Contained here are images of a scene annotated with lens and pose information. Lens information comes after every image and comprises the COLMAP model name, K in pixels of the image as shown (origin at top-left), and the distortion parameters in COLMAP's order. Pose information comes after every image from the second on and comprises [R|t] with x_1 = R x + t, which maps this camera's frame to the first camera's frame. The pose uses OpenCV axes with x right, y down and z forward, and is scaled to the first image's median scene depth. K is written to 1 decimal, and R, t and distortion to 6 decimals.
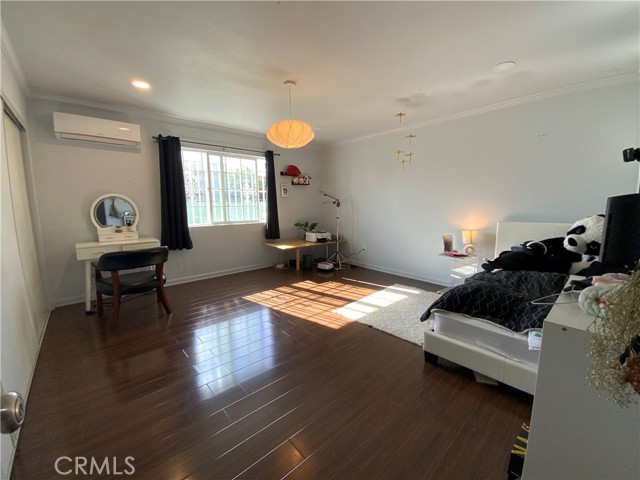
lens RADIAL K [[256.9, 0, 320.0], [0, 256.9, 240.0], [0, 0, 1]] dist [-0.000402, 0.000079]
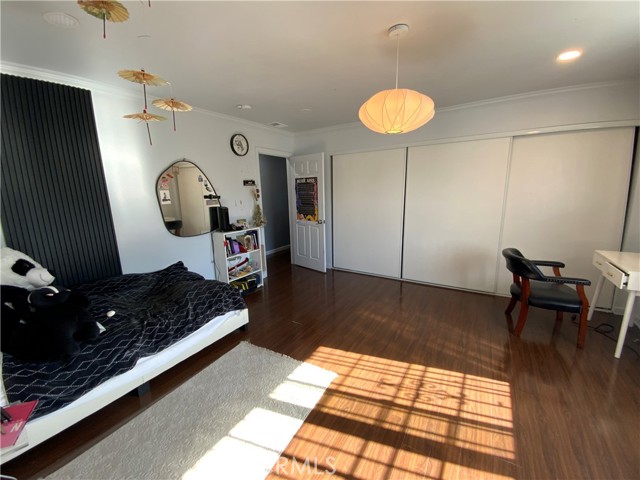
lens RADIAL K [[256.9, 0, 320.0], [0, 256.9, 240.0], [0, 0, 1]] dist [-0.000402, 0.000079]
pose [[-0.962986, 0.080284, -0.257318, 0.217894], [-0.007915, 0.945782, 0.324707, -0.259700], [0.269435, 0.314725, -0.910139, 1.360983]]
